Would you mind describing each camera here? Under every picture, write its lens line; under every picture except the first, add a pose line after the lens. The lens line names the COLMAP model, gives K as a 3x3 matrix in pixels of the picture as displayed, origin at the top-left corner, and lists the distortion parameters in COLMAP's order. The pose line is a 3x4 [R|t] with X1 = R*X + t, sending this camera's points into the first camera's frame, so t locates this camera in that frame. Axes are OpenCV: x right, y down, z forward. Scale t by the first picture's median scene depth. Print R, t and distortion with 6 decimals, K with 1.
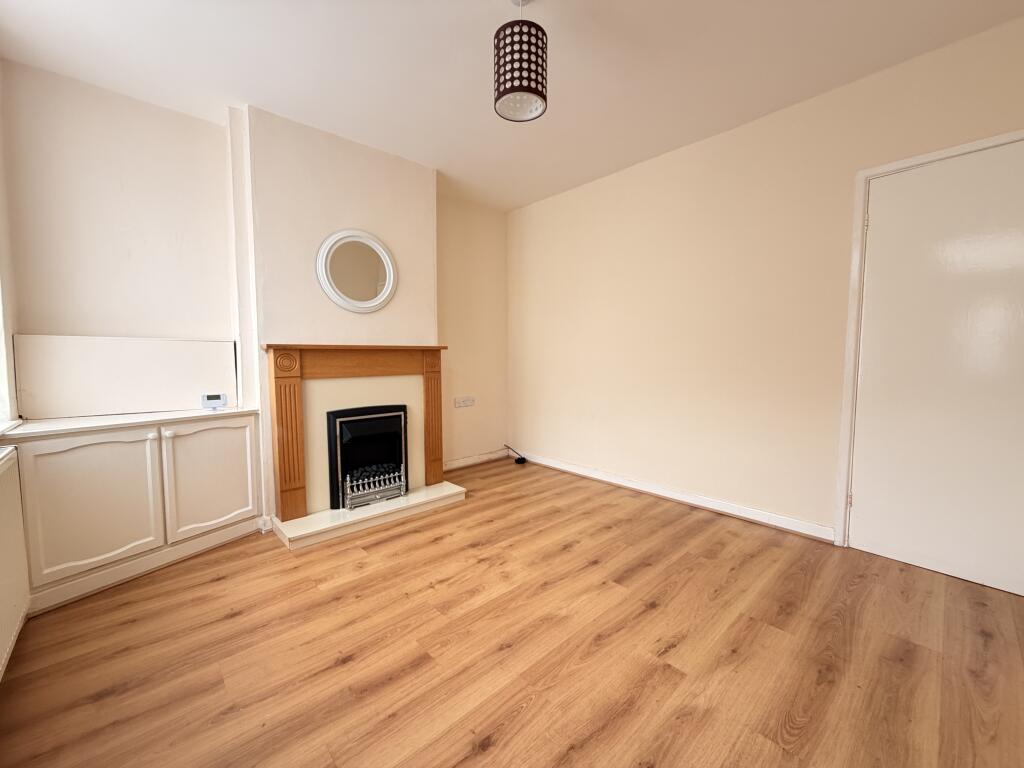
lens RADIAL K [[407.9, 0, 508.2], [0, 407.9, 387.4], [0, 0, 1]] dist [-0.002301, -0.000242]
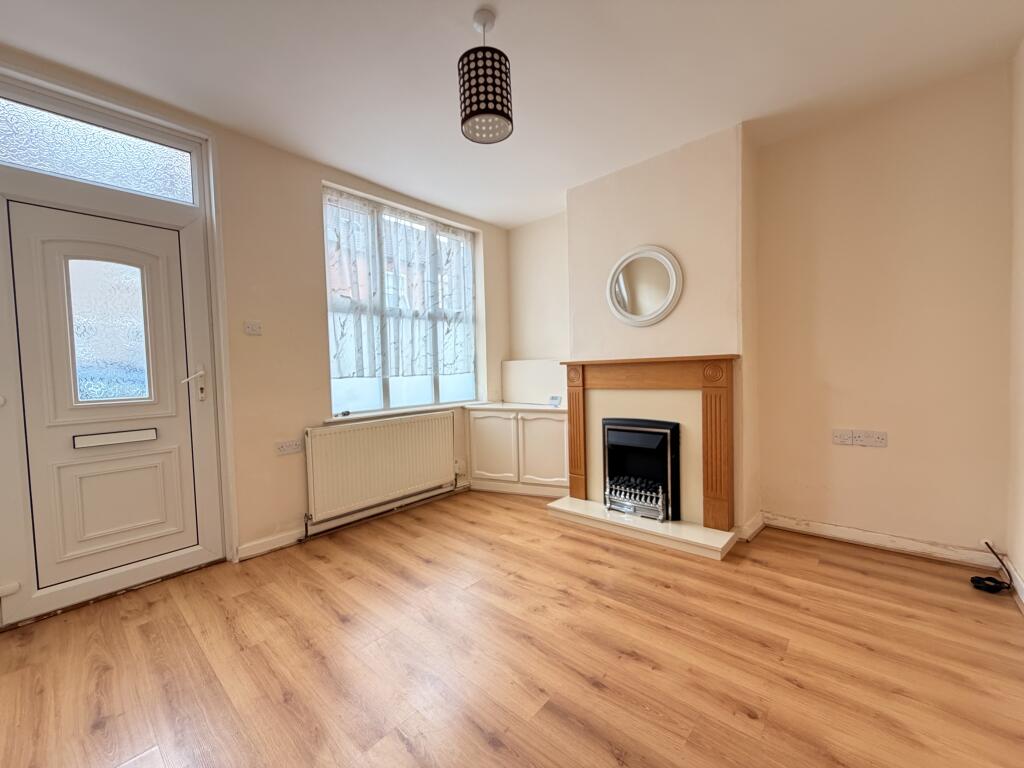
lens RADIAL K [[407.9, 0, 506.0], [0, 407.9, 381.4], [0, 0, 1]] dist [-0.002301, -0.000242]
pose [[0.098554, 0.027958, -0.994739, 0.714064], [-0.051349, 0.998416, 0.022974, -0.057939], [0.993806, 0.048815, 0.099834, 0.647768]]
